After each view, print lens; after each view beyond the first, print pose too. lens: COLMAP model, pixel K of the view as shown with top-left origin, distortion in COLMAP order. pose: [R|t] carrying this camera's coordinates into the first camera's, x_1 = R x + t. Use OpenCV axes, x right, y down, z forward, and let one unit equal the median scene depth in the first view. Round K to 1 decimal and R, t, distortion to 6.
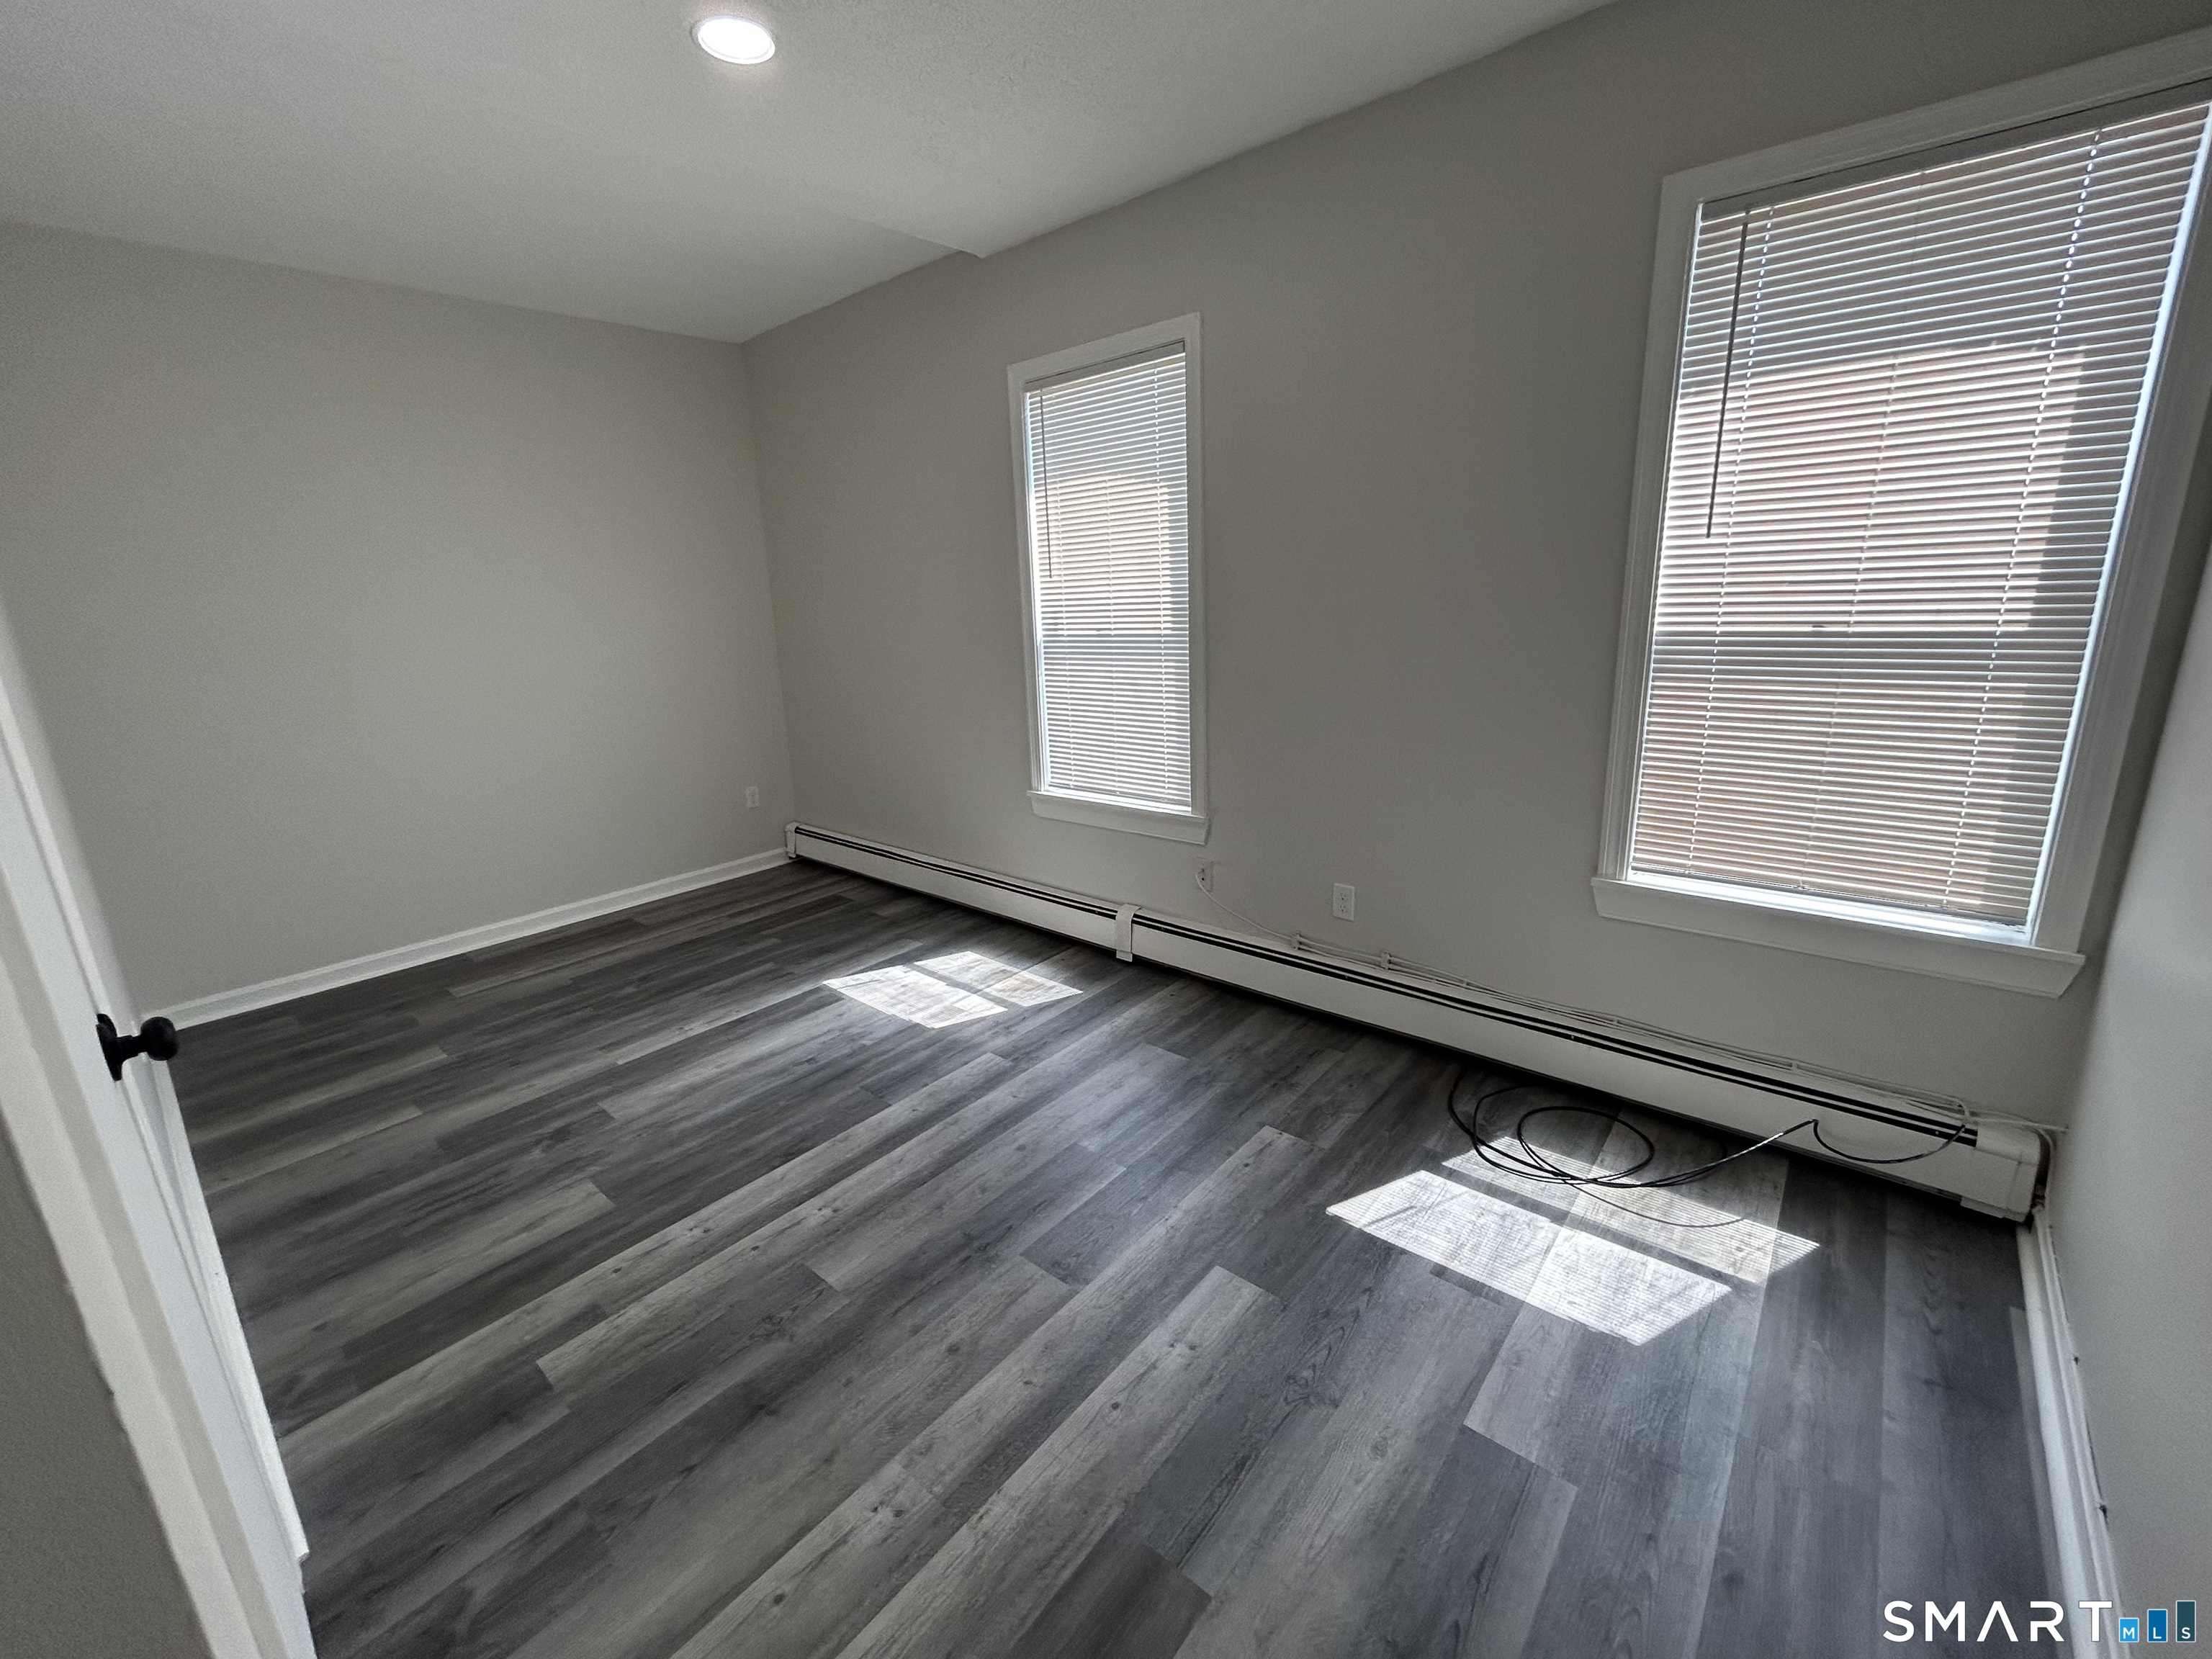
lens RADIAL K [[898.0, 0, 1106.9], [0, 898.0, 826.4], [0, 0, 1]] dist [0.001288, -0.000274]
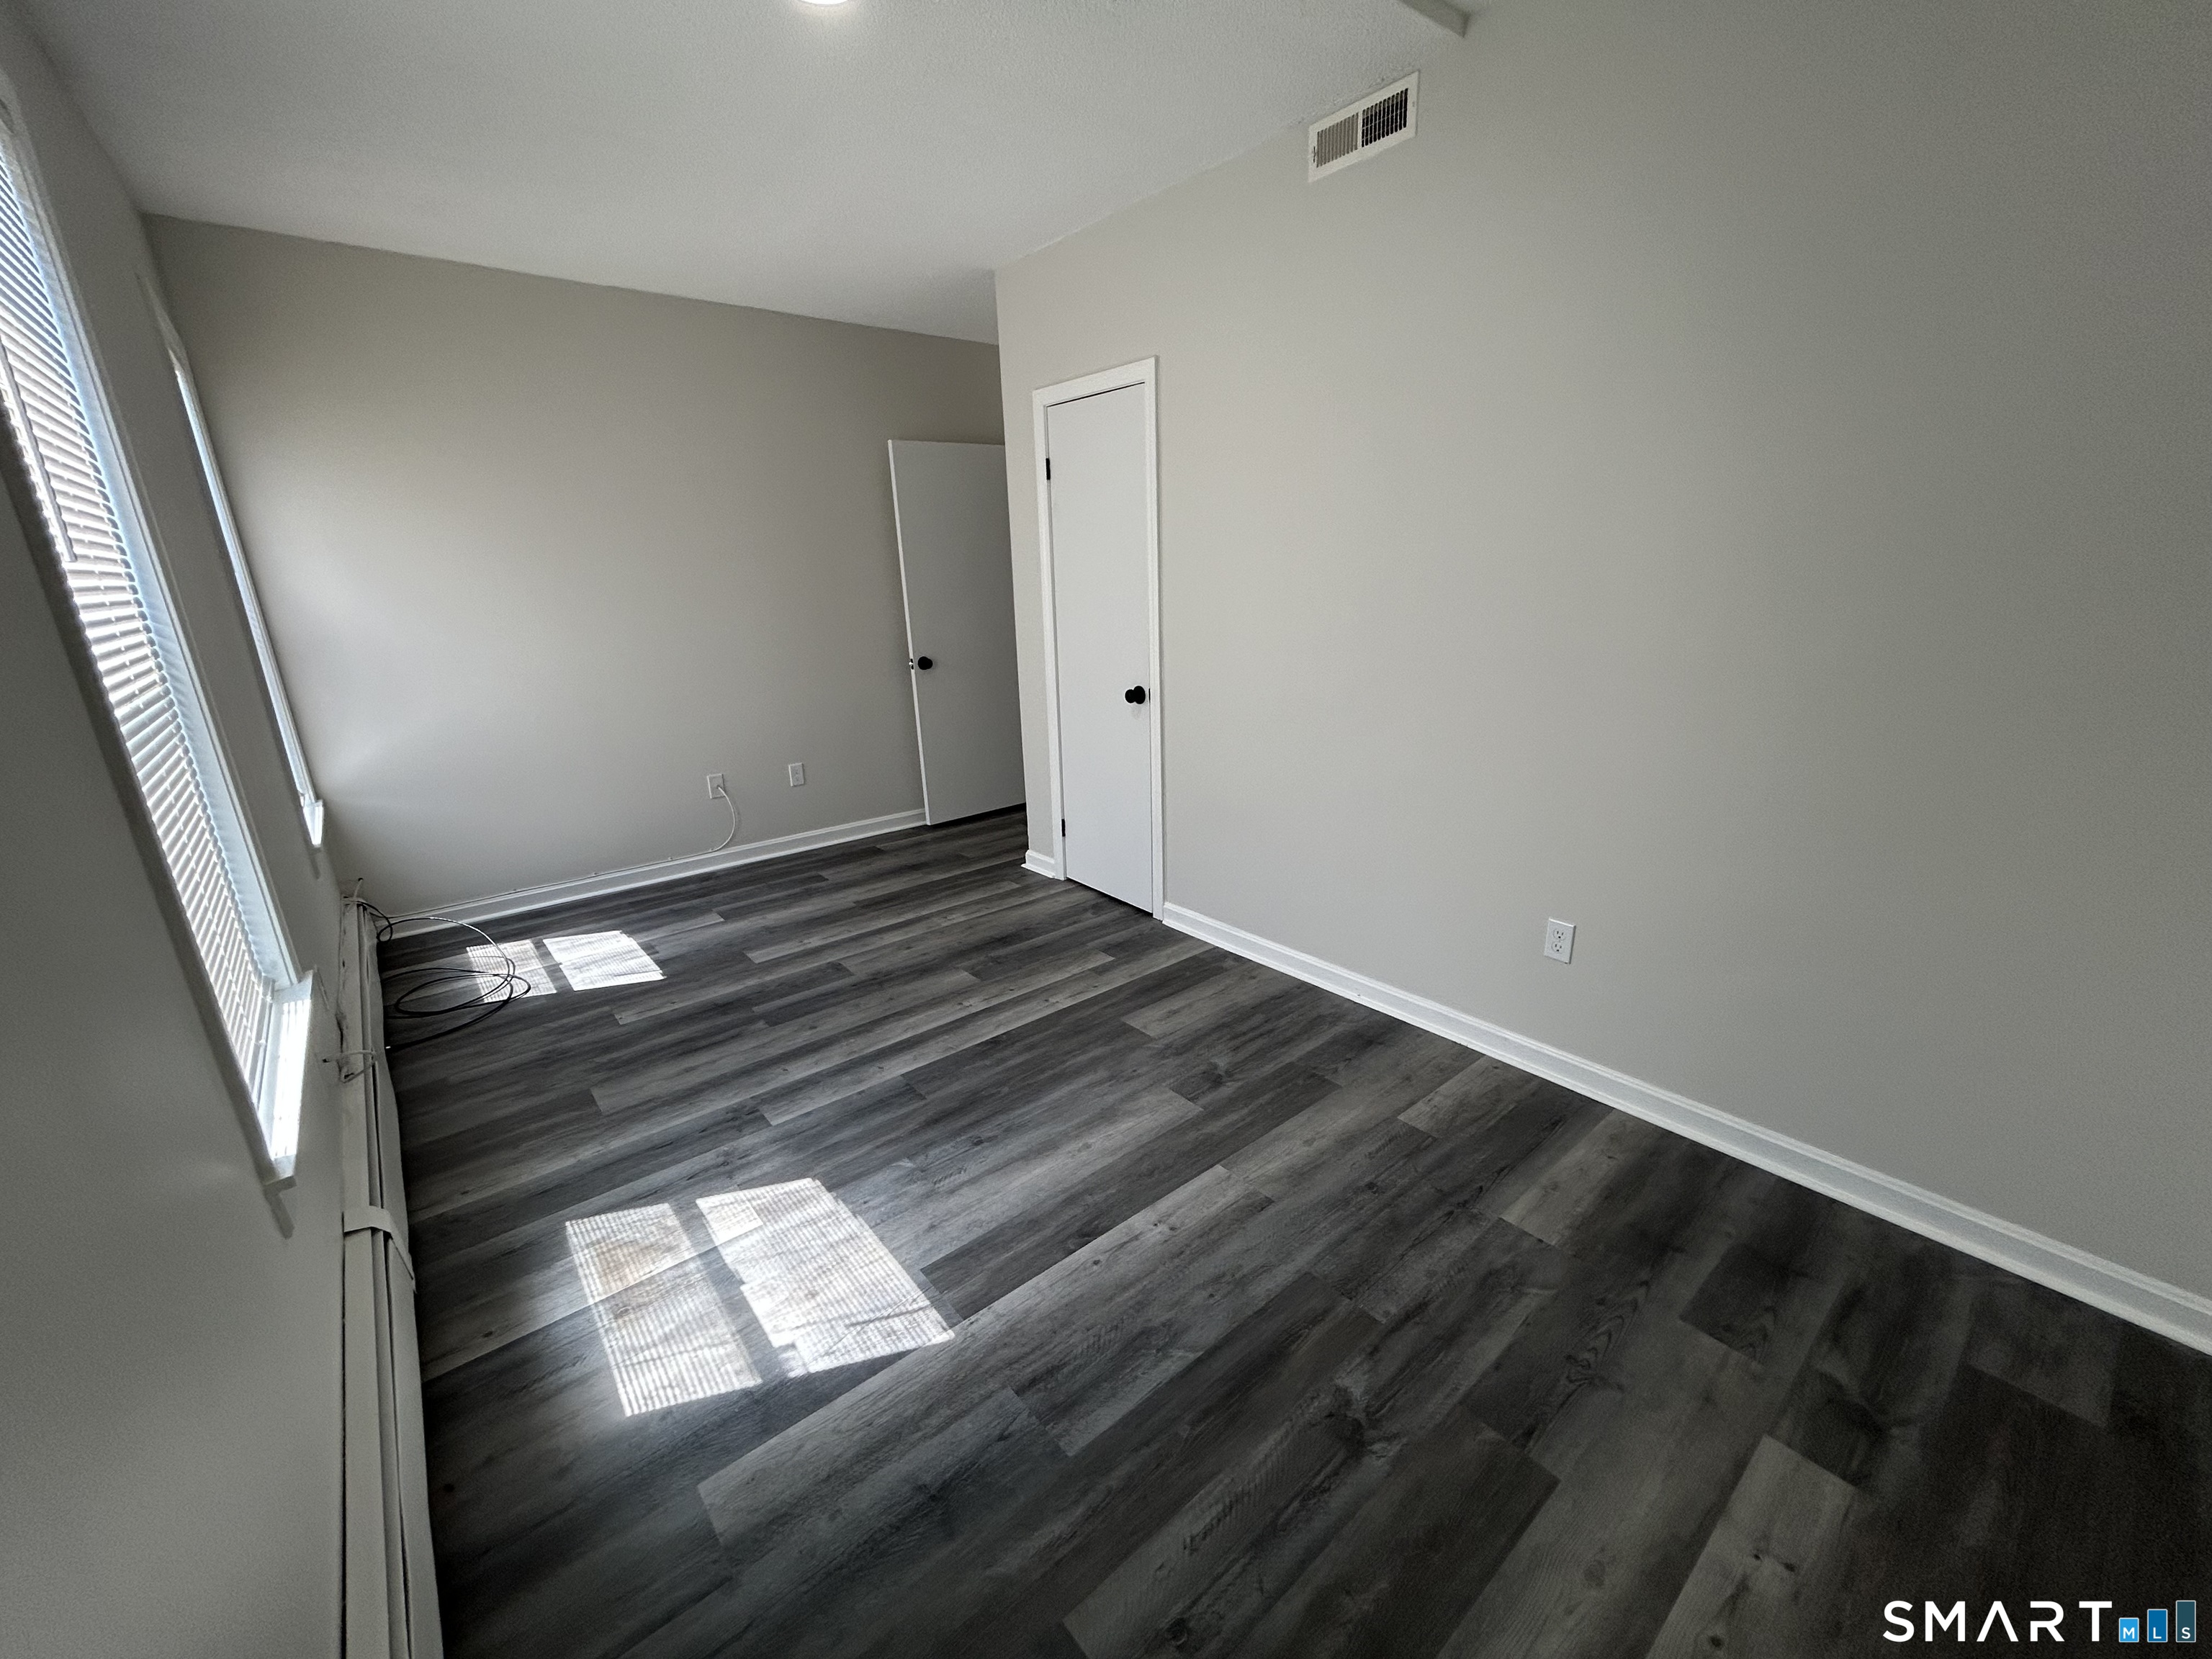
lens RADIAL K [[898.0, 0, 1106.9], [0, 898.0, 826.4], [0, 0, 1]] dist [0.001288, -0.000274]
pose [[-0.982704, 0.018884, 0.184218, -0.653473], [0.111811, 0.853496, 0.508963, -0.416332], [-0.147618, 0.520758, -0.840845, 1.652578]]
